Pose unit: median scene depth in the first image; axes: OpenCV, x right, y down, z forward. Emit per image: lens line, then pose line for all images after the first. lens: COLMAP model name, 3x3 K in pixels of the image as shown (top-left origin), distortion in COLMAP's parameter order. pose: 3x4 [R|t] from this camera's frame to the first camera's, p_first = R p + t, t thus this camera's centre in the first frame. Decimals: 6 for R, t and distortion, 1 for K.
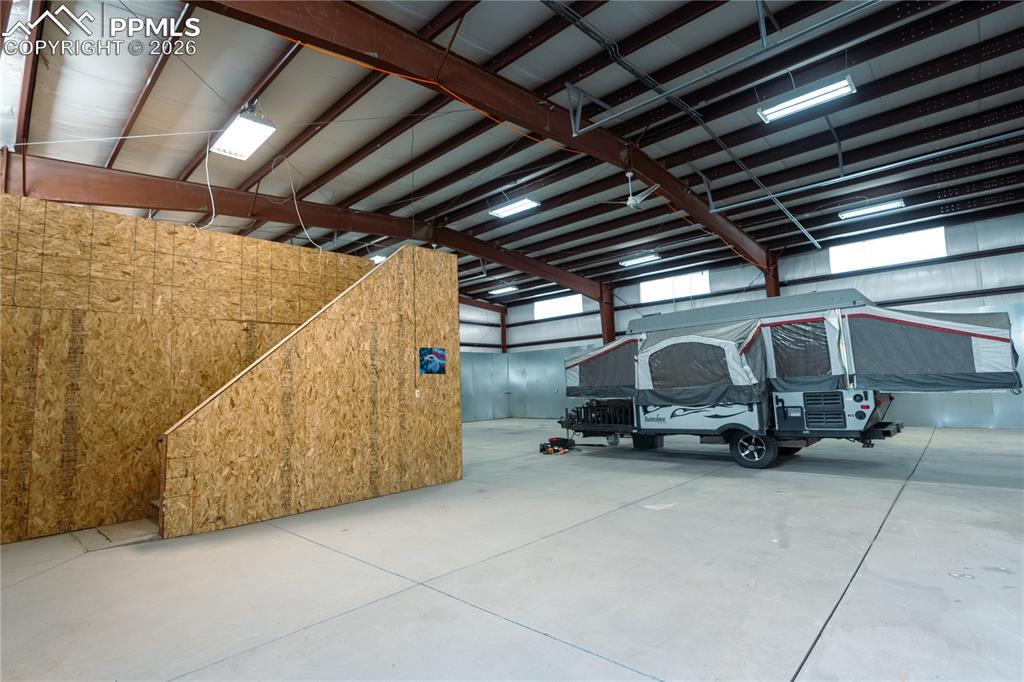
lens RADIAL K [[458.6, 0, 513.0], [0, 458.6, 341.6], [0, 0, 1]] dist [-0.008069, 0.001765]
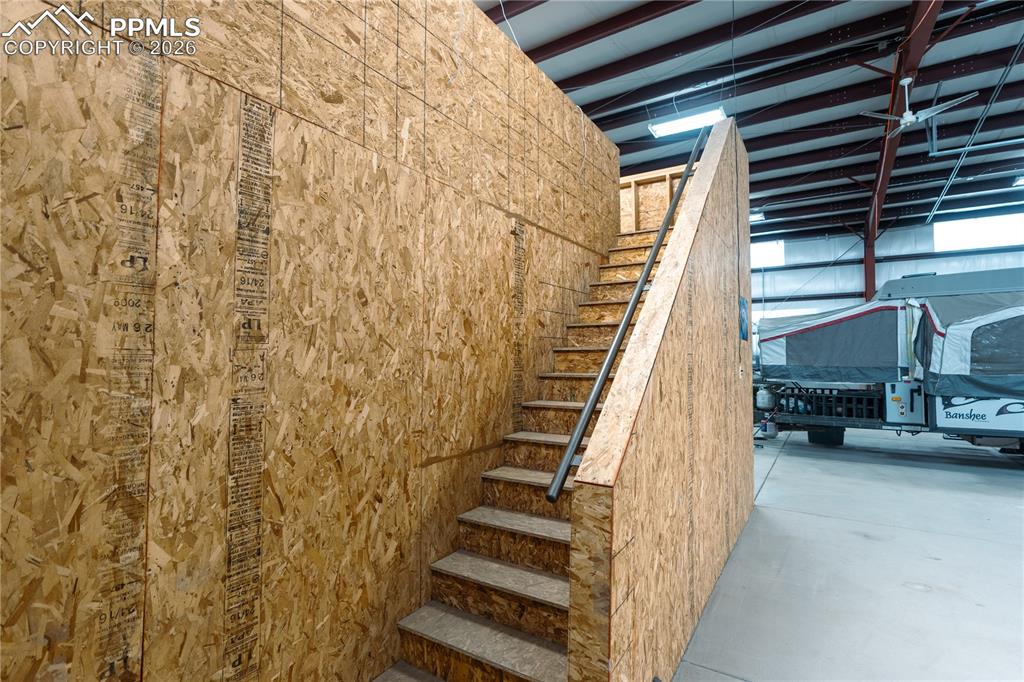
lens RADIAL K [[458.6, 0, 512.9], [0, 458.6, 338.8], [0, 0, 1]] dist [-0.008069, 0.001765]
pose [[0.985755, 0.044082, 0.162309, -0.778653], [-0.052677, 0.997407, 0.049041, 0.074019], [-0.159727, -0.056892, 0.985521, 0.604734]]
